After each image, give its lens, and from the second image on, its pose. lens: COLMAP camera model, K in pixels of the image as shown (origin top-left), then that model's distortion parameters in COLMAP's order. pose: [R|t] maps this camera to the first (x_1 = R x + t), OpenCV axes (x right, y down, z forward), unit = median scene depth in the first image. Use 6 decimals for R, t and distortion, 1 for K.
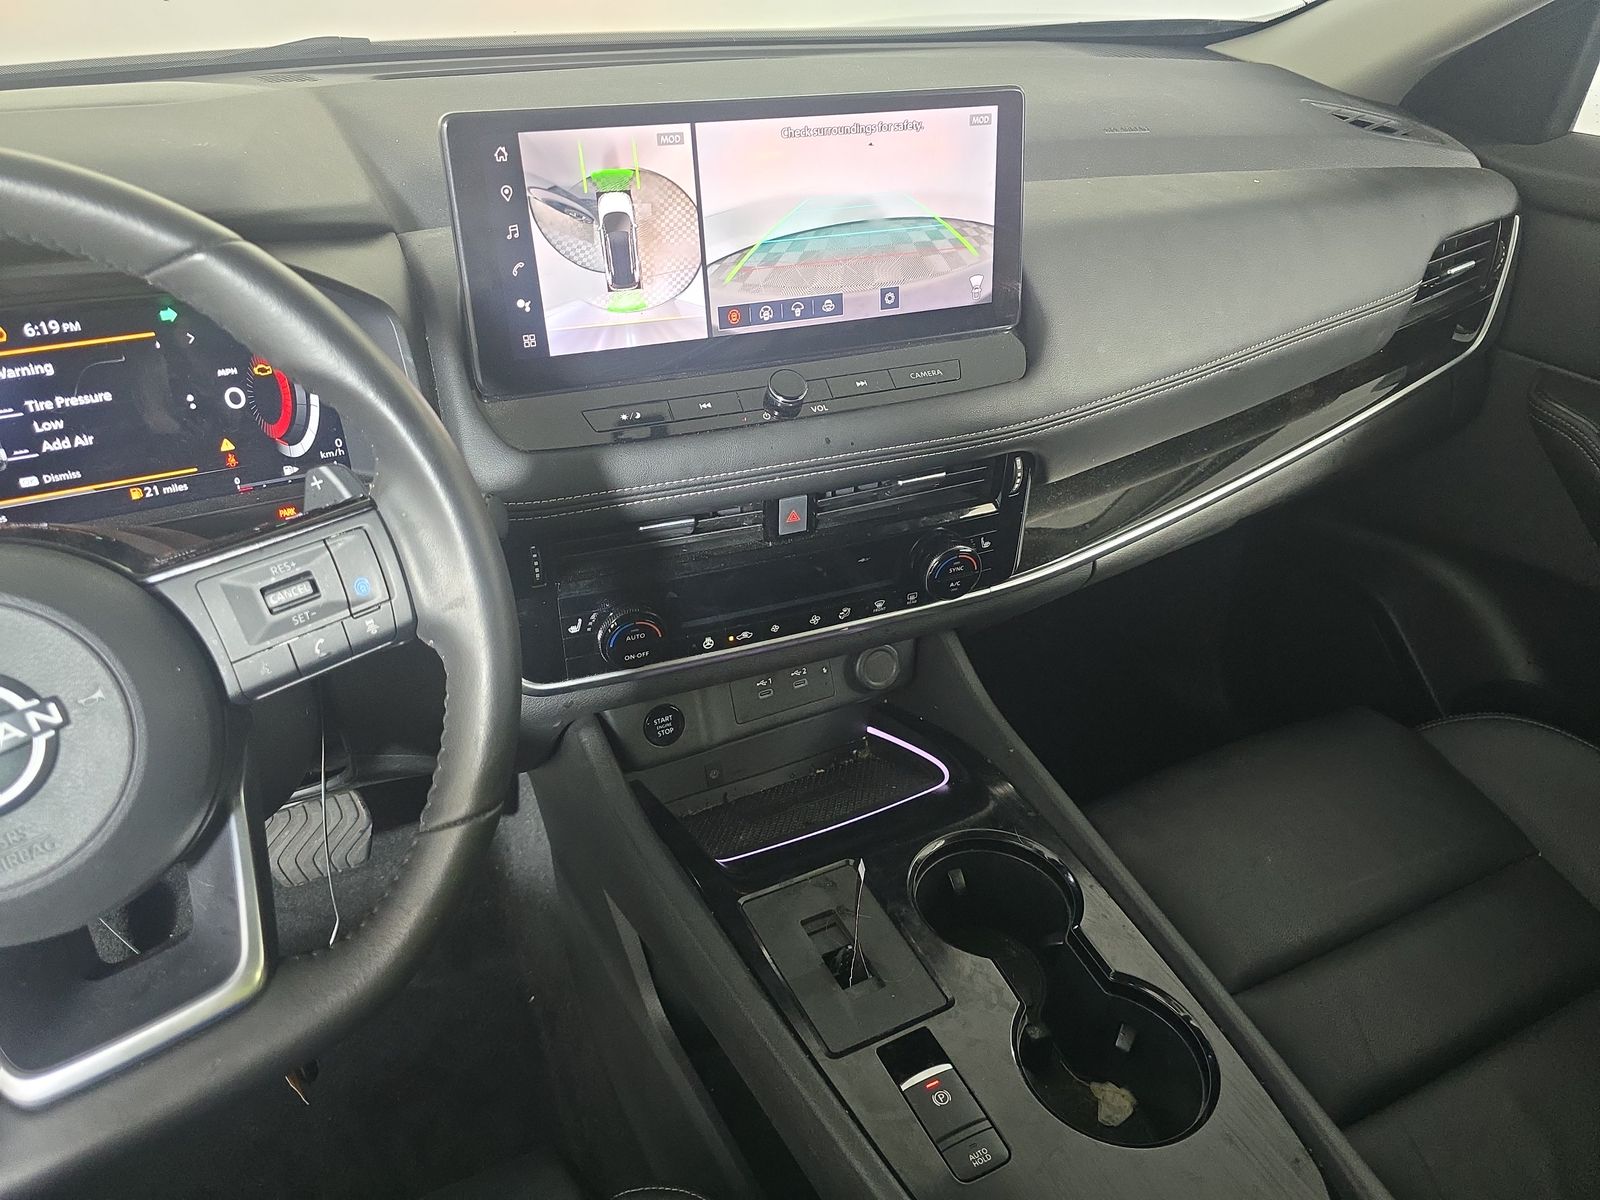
lens RADIAL K [[1049.1, 0, 756.2], [0, 1049.1, 616.7], [0, 0, 1]] dist [0.021201, -0.031408]
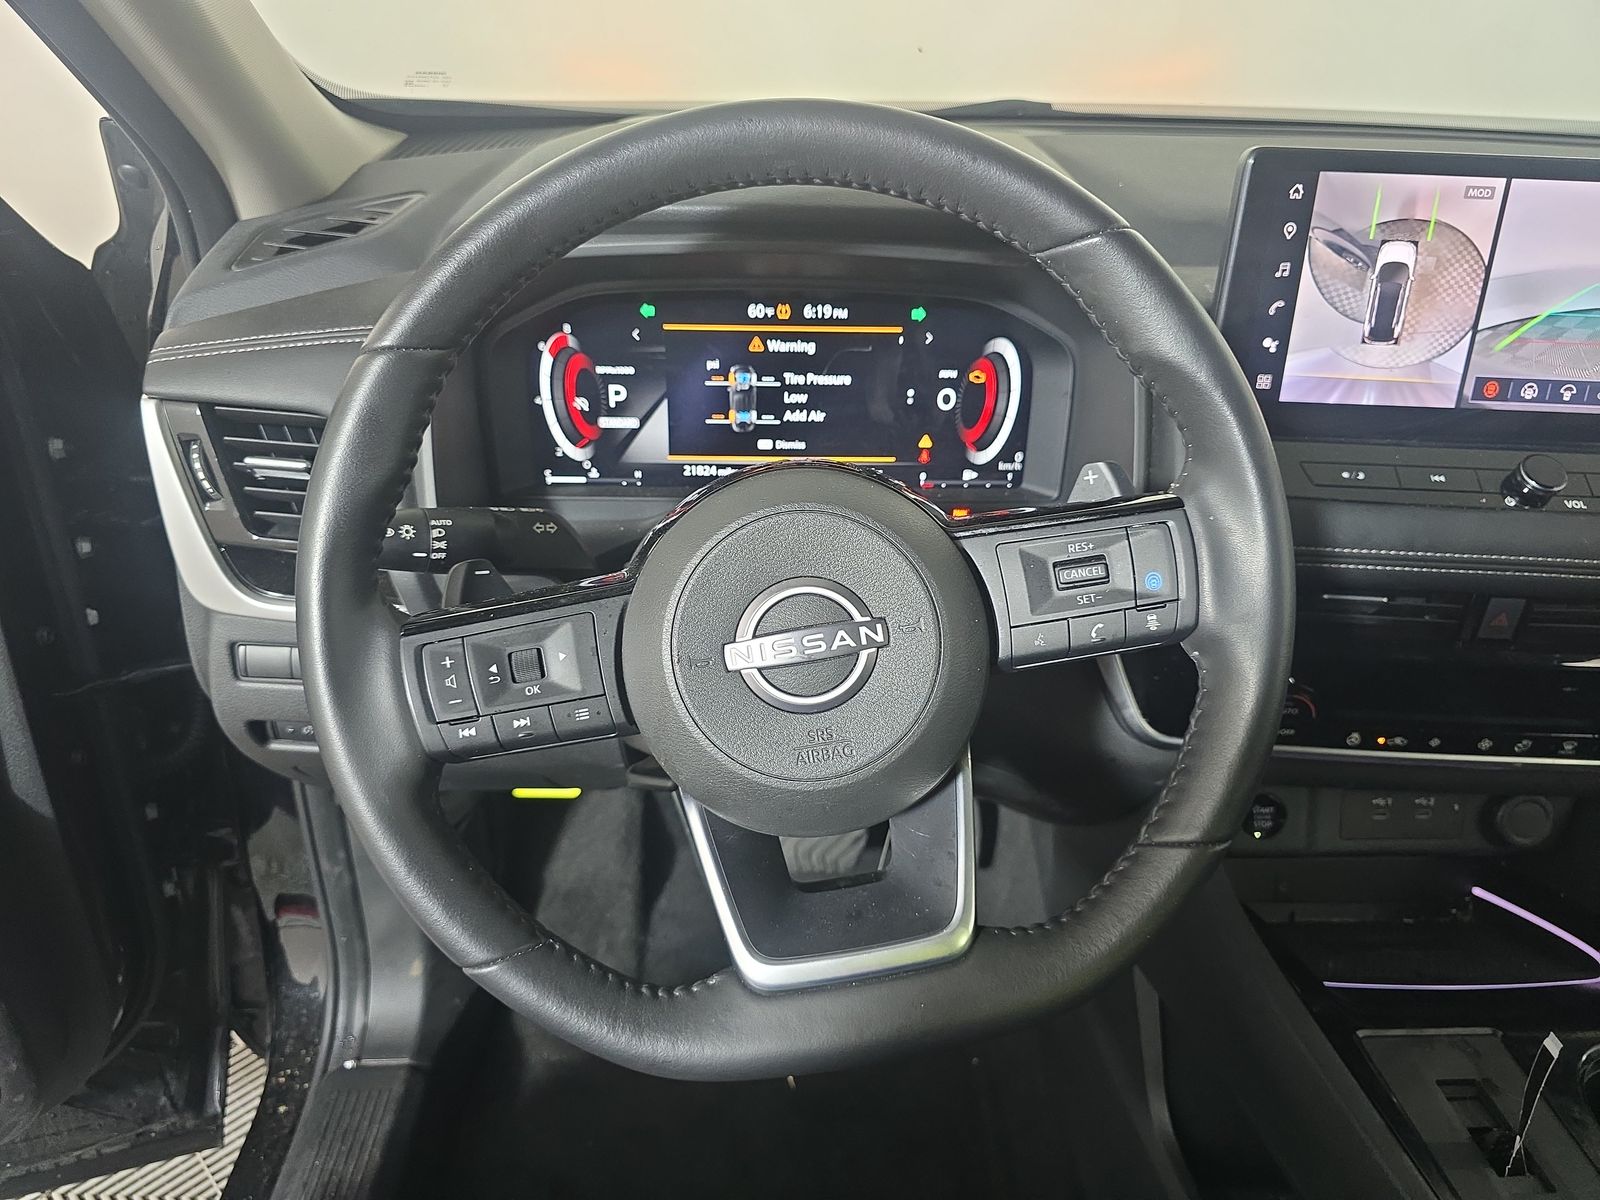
lens RADIAL K [[1049.1, 0, 767.7], [0, 1049.1, 612.5], [0, 0, 1]] dist [0.021201, -0.031408]
pose [[0.913851, 0.207542, -0.349003, -0.255798], [-0.235951, 0.970923, -0.040446, 0.090268], [0.330460, 0.119309, 0.936249, -0.027431]]
